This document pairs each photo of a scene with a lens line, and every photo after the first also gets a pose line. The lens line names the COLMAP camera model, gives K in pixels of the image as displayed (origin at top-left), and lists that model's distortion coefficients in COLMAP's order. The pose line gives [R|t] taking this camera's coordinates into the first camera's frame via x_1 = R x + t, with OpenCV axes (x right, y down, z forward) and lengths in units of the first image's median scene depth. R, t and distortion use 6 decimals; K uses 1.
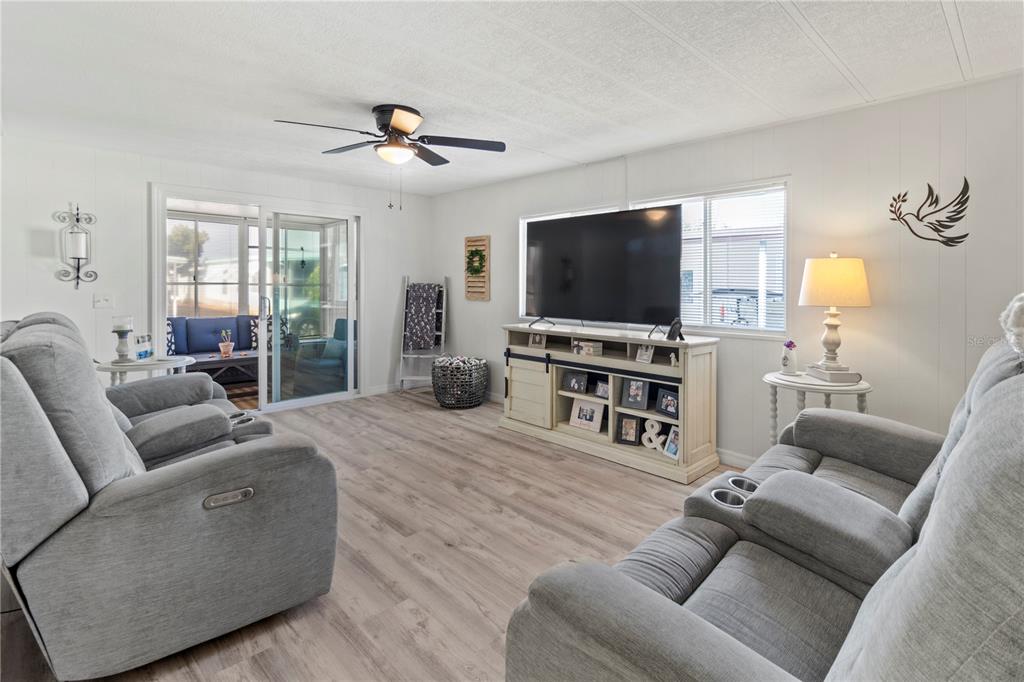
lens RADIAL K [[486.2, 0, 519.8], [0, 486.2, 321.1], [0, 0, 1]] dist [0.000424, 0.000834]
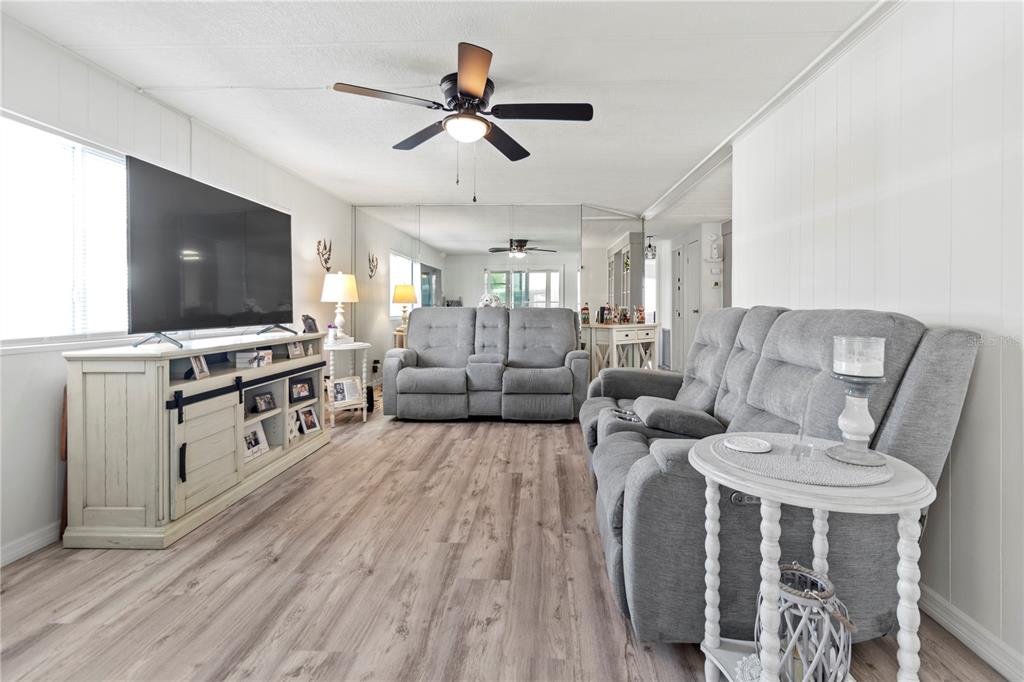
lens RADIAL K [[486.2, 0, 519.8], [0, 486.2, 321.1], [0, 0, 1]] dist [0.000424, 0.000834]
pose [[-0.685784, -0.027599, 0.727281, -0.903098], [0.050952, 0.995008, 0.085804, -0.067157], [-0.726019, 0.095899, -0.680955, 1.420415]]
